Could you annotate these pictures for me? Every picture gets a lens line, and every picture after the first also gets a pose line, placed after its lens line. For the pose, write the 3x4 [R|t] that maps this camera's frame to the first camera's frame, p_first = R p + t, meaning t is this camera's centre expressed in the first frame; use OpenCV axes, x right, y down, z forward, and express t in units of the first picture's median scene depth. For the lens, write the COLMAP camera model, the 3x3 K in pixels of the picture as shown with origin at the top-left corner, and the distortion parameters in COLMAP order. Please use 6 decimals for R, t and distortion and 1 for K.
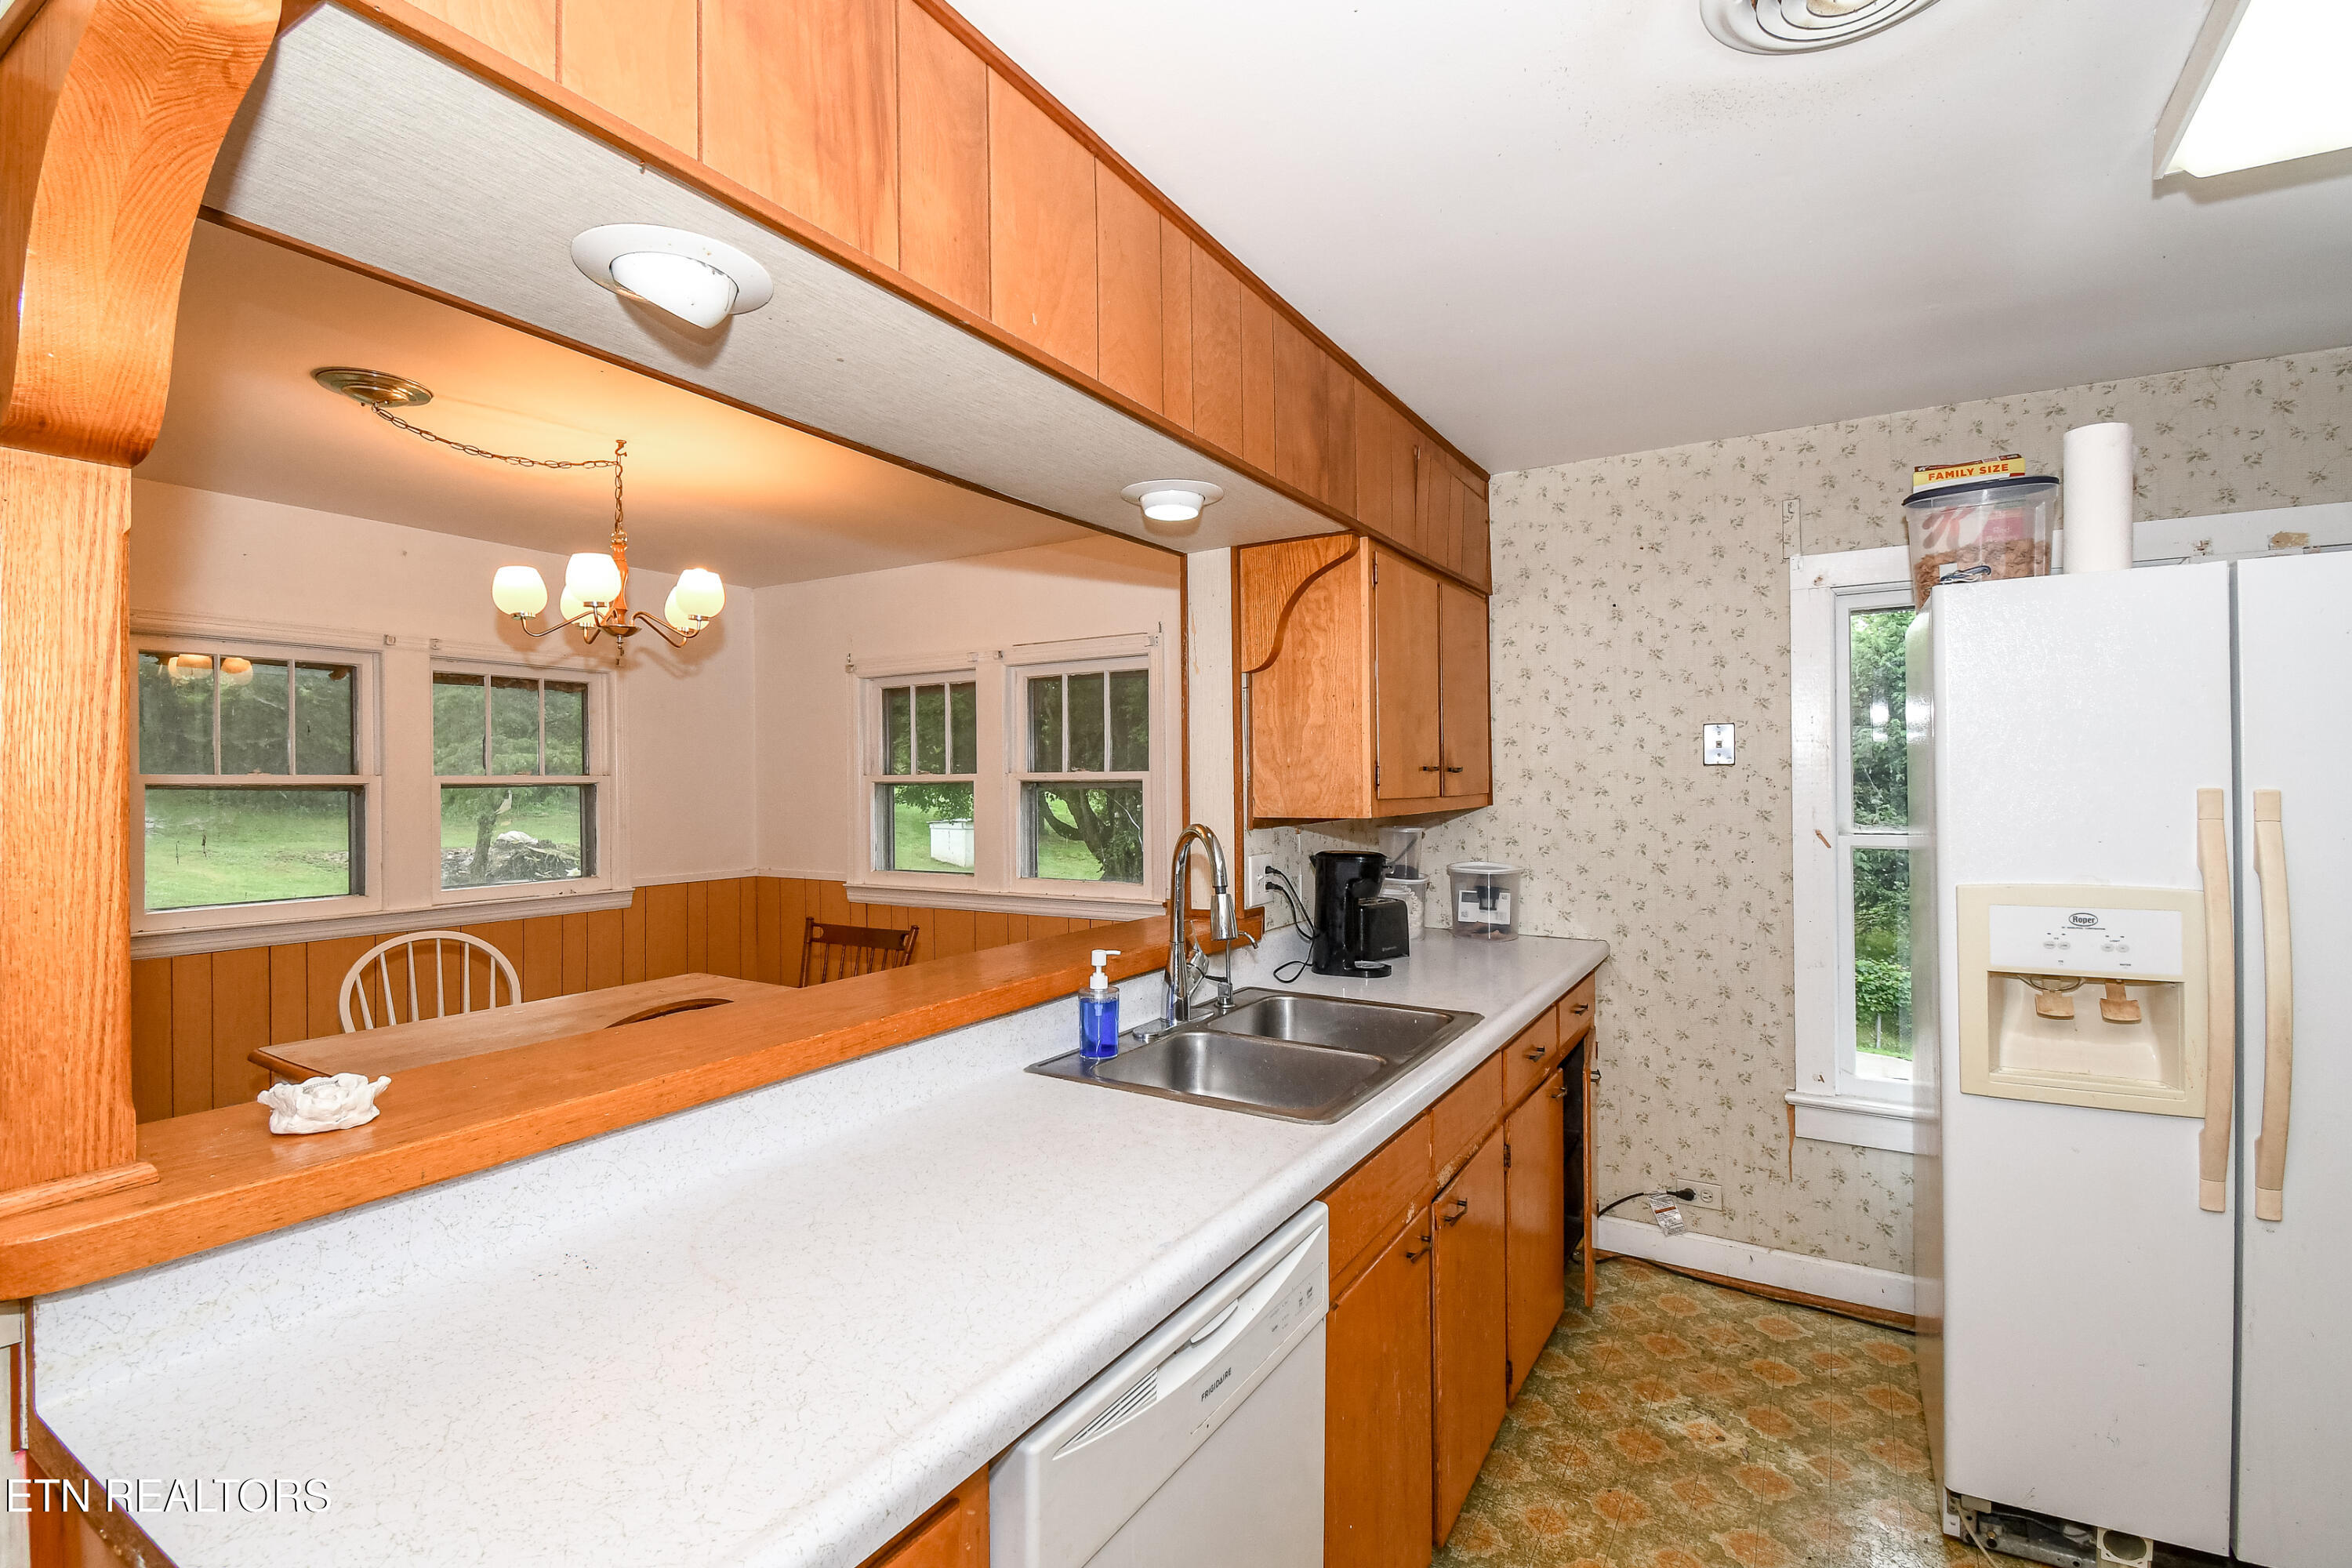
lens RADIAL K [[1074.1, 0, 1181.7], [0, 1074.1, 786.6], [0, 0, 1]] dist [-0.004823, -0.000838]
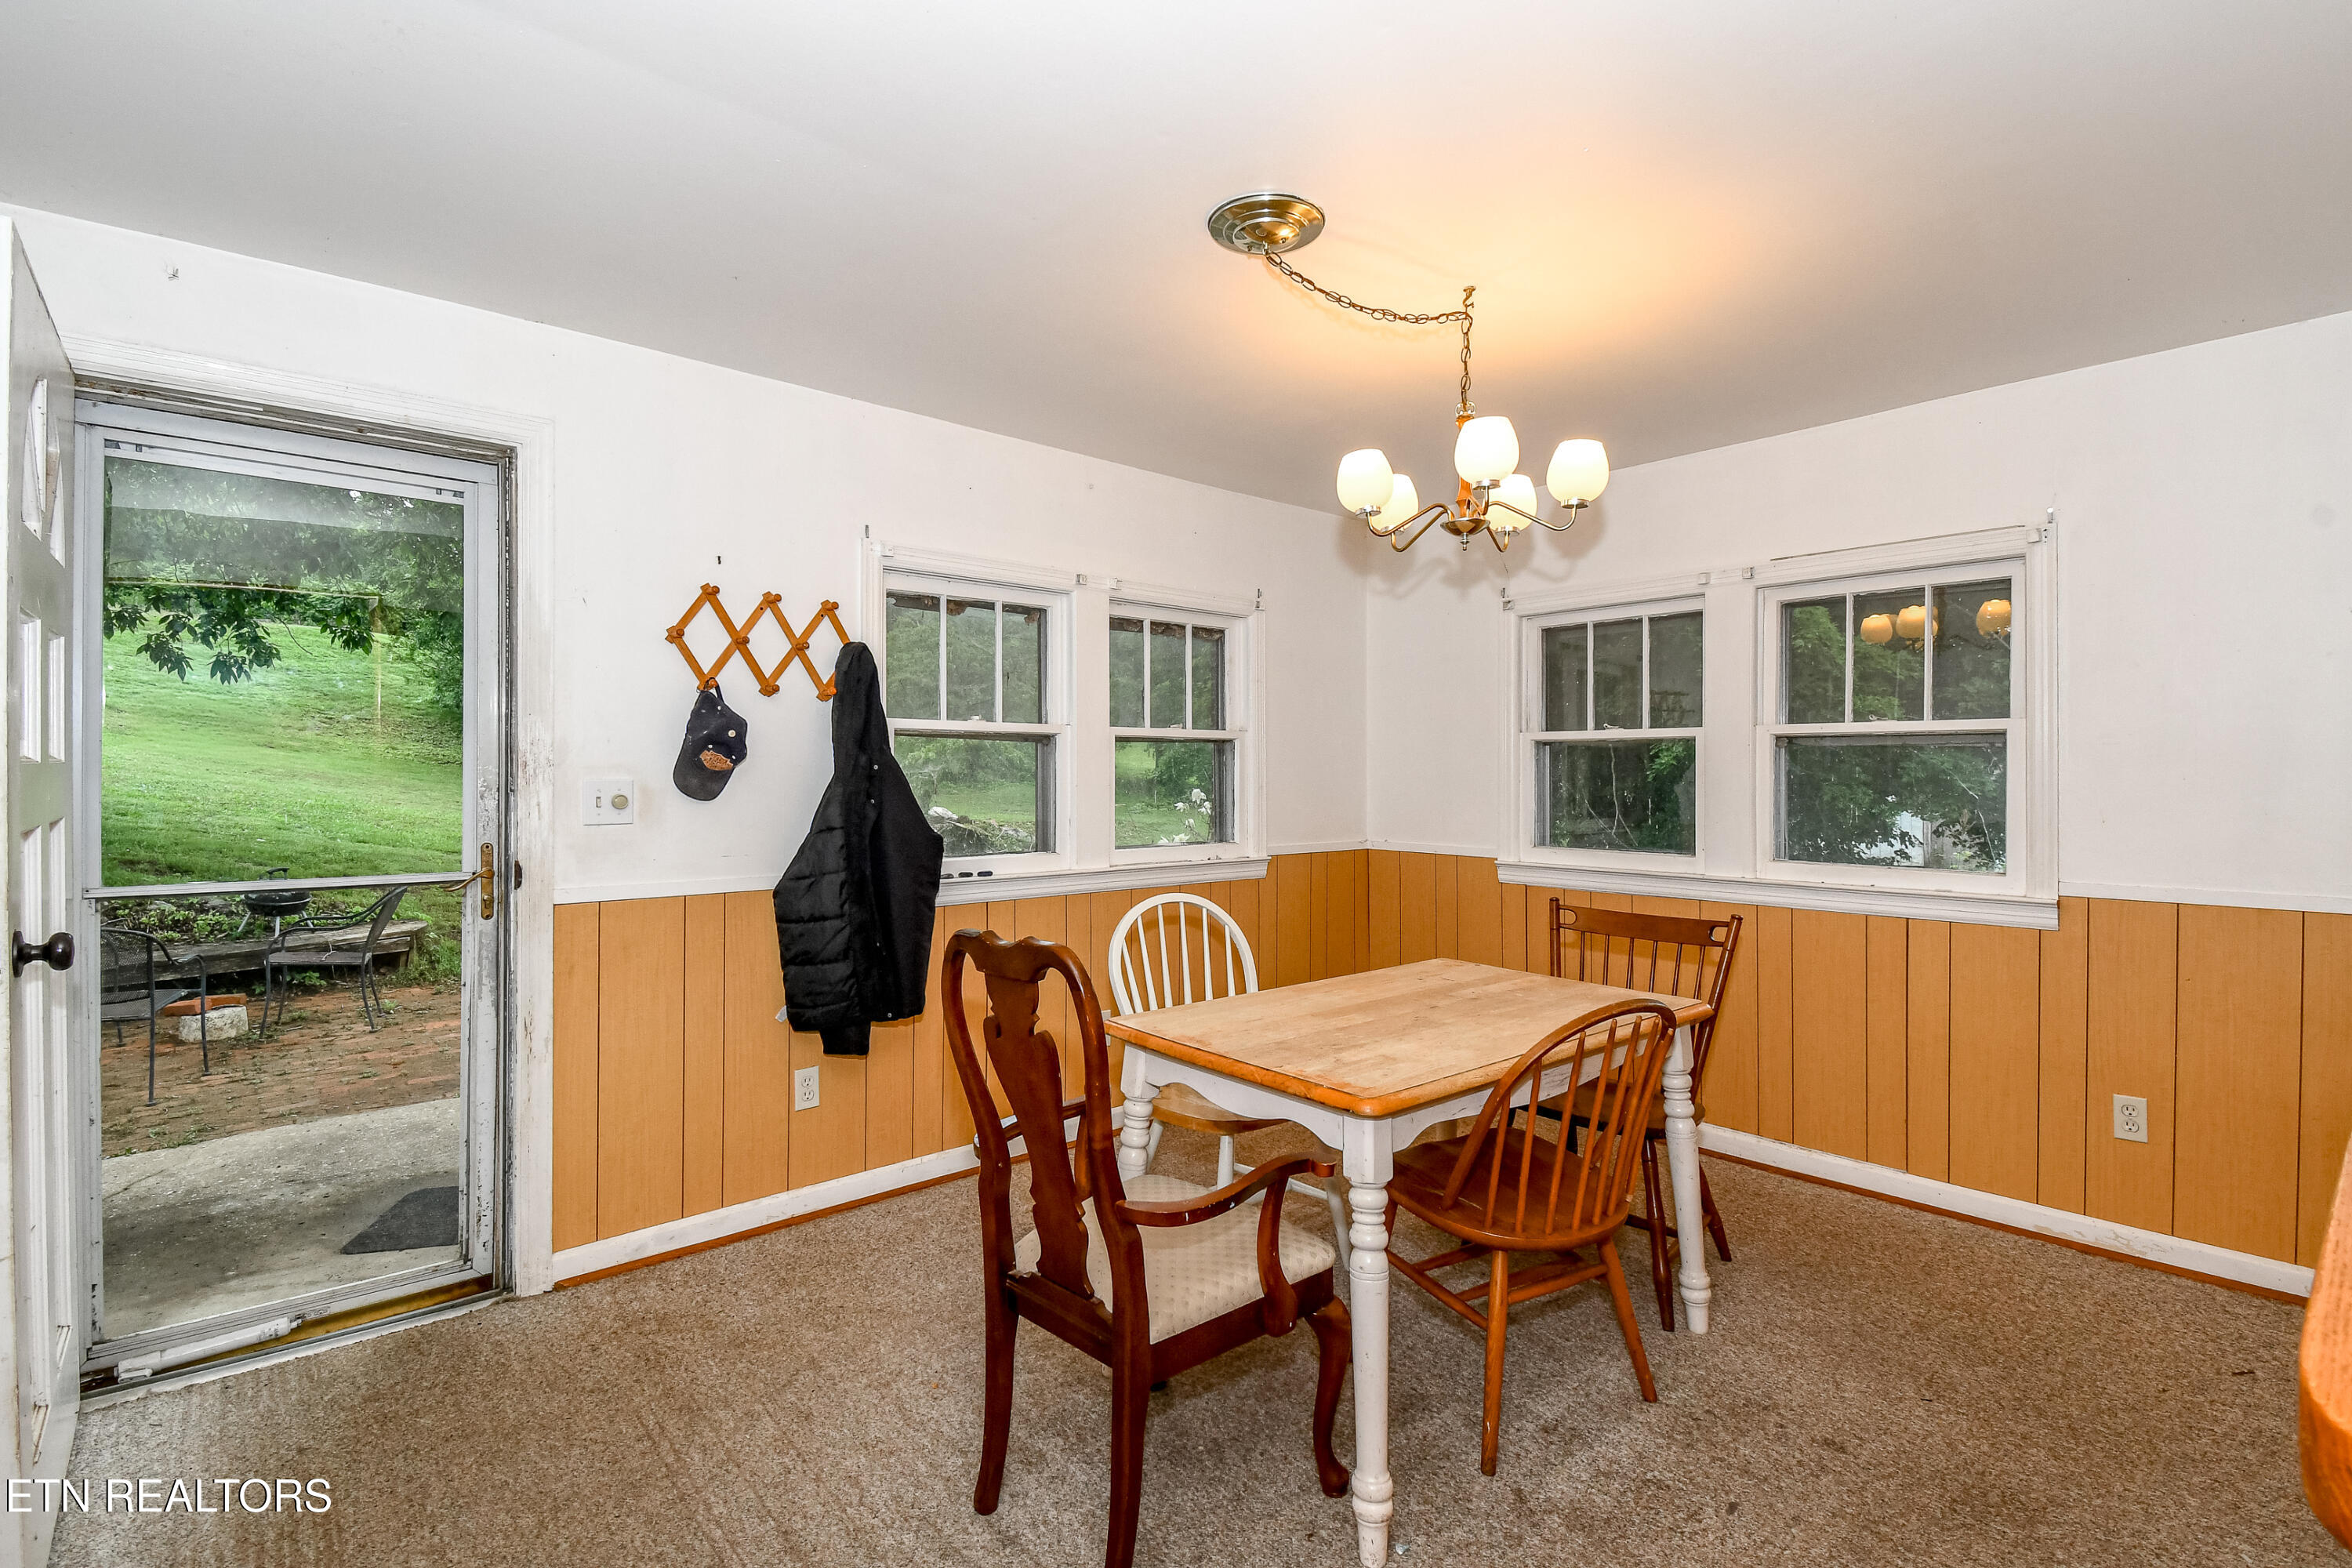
lens RADIAL K [[1092.1, 0, 1171.8], [0, 1092.1, 773.7], [0, 0, 1]] dist [0.003828, 0.000113]
pose [[0.949632, 0.009175, -0.313232, -0.362969], [-0.009123, 0.999957, 0.001632, 0.029335], [0.313234, 0.001308, 0.949675, 0.124722]]
